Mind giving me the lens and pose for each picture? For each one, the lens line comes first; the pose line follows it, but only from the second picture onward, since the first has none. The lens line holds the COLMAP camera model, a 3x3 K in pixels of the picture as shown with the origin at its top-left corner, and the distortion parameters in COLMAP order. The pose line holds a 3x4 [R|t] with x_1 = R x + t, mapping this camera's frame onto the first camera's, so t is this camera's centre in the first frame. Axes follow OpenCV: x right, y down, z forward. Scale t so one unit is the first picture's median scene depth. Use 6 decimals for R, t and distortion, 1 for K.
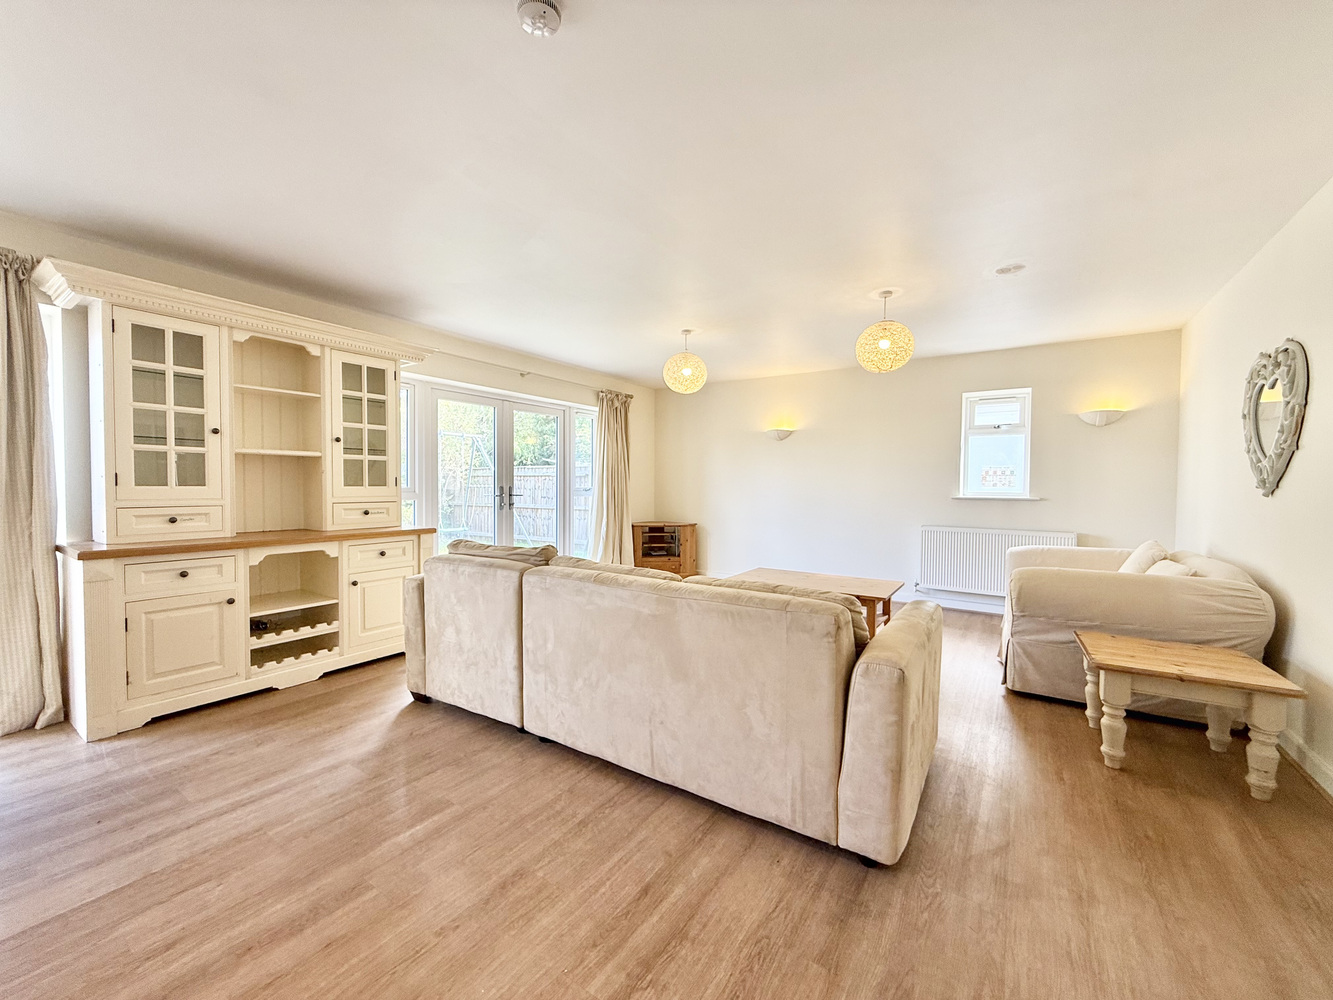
lens RADIAL K [[531.5, 0, 658.4], [0, 531.5, 502.1], [0, 0, 1]] dist [-0.002036, 0.001094]
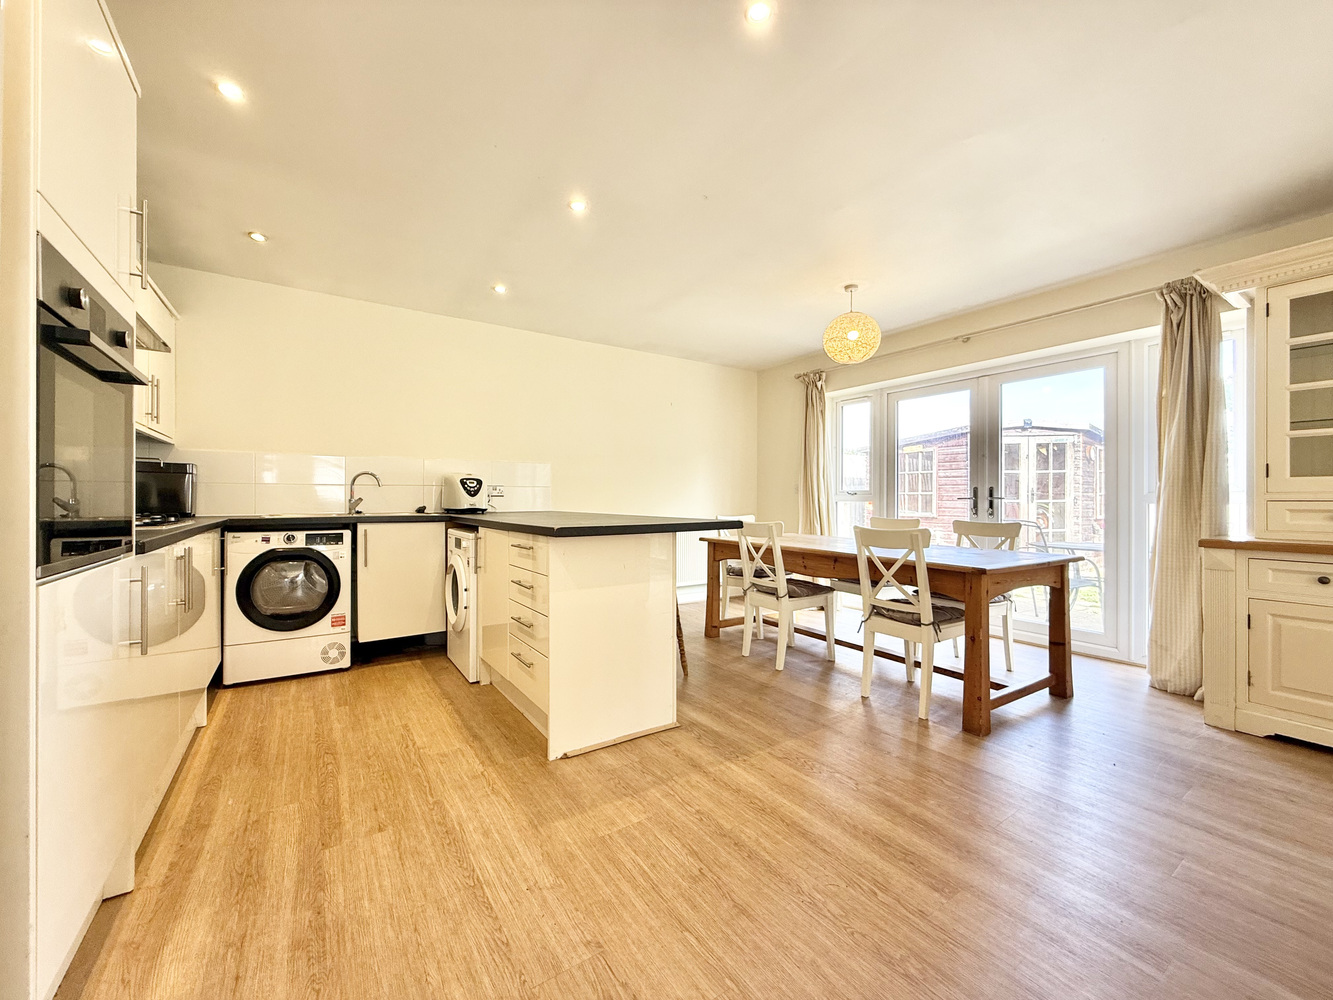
lens RADIAL K [[531.5, 0, 661.6], [0, 531.5, 497.1], [0, 0, 1]] dist [-0.002036, 0.001094]
pose [[-0.371432, -0.013407, -0.928363, 0.340577], [-0.034208, 0.999414, -0.000747, 0.055171], [0.927830, 0.031480, -0.371673, 0.455289]]
